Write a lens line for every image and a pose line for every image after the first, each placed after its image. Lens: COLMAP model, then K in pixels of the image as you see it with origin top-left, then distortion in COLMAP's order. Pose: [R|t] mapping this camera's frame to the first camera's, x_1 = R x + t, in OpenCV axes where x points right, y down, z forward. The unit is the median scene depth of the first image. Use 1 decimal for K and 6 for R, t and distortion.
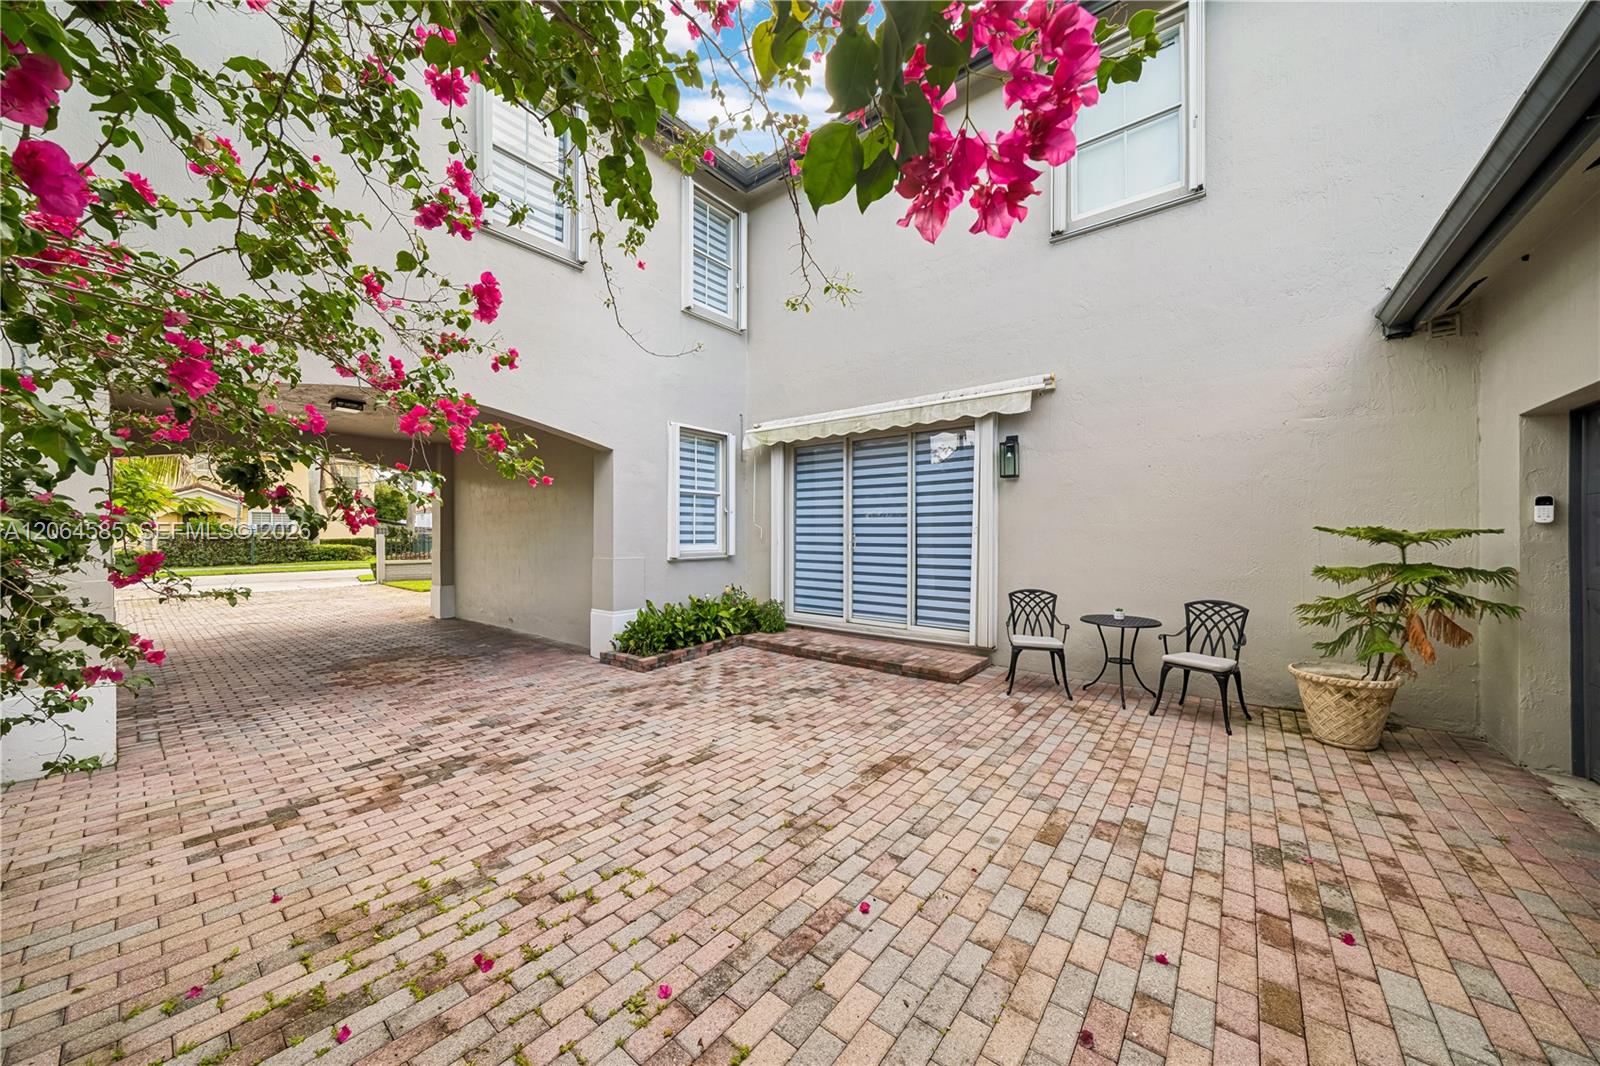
lens RADIAL K [[552.9, 0, 800.0], [0, 552.9, 533.0], [0, 0, 1]] dist [-0.007445, 0.000226]
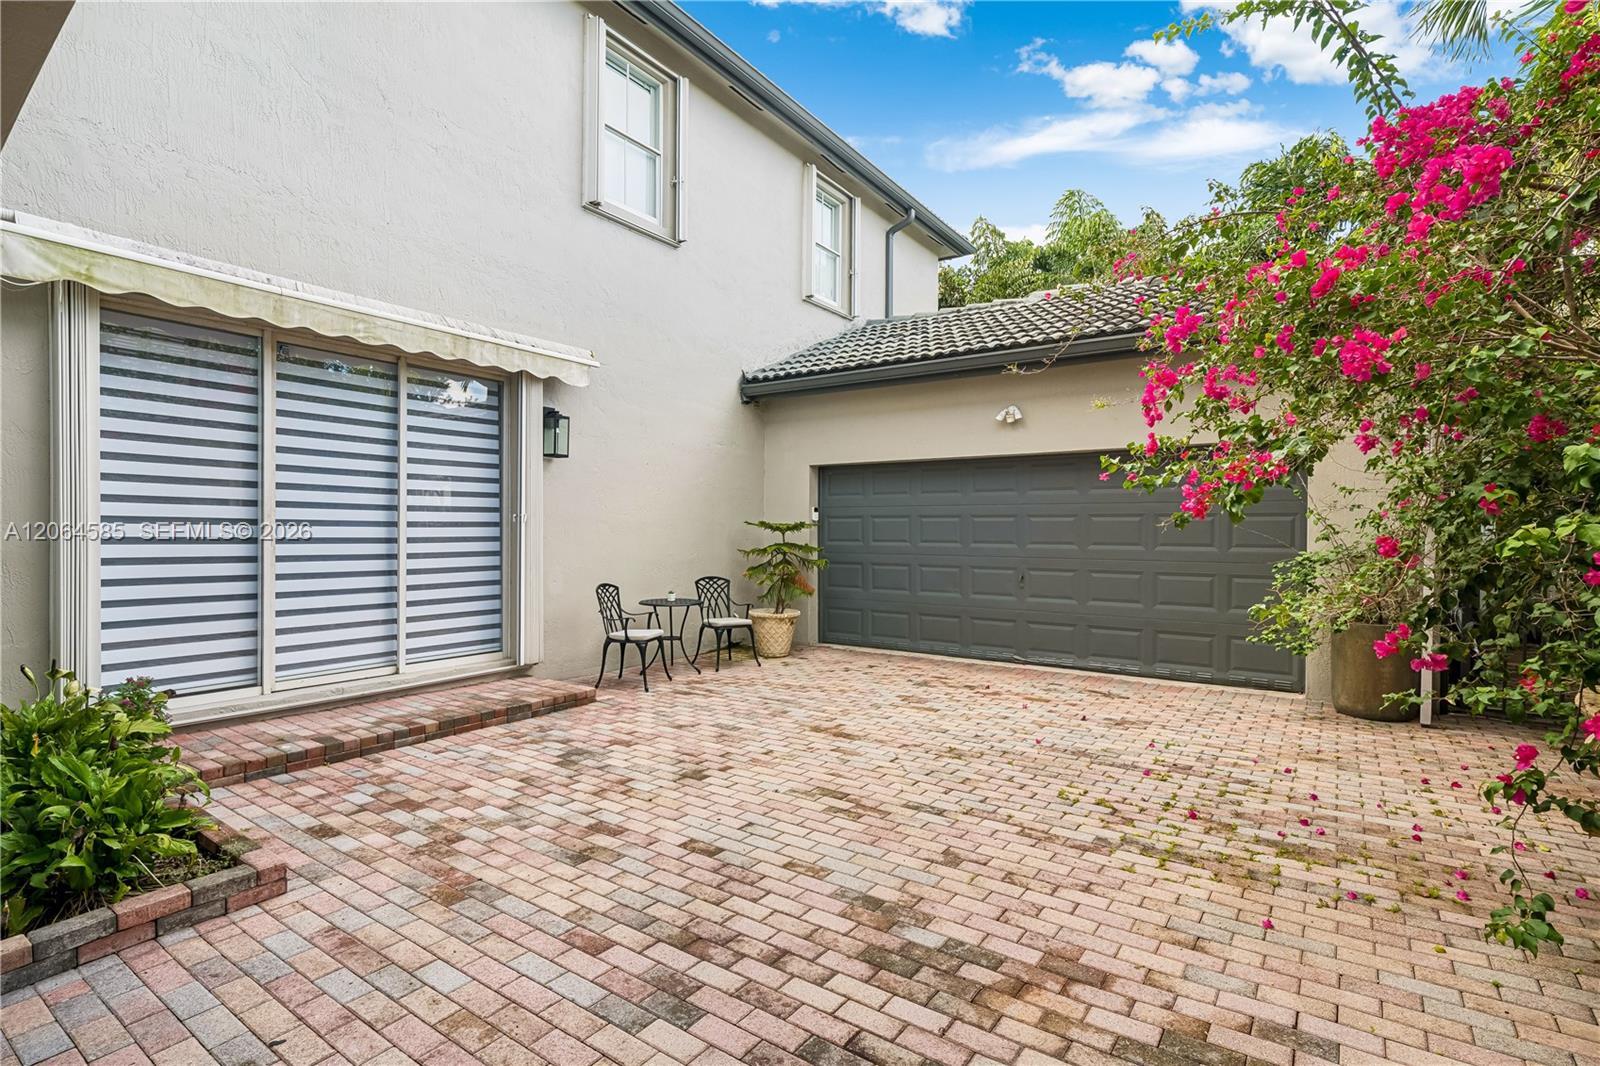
lens RADIAL K [[752.9, 0, 805.1], [0, 752.9, 531.2], [0, 0, 1]] dist [0.002802, -0.000032]
pose [[-0.059212, -0.000966, 0.998245, -1.207305], [-0.006067, 0.999981, 0.000608, 0.016190], [-0.998227, -0.006020, -0.059217, 1.033443]]
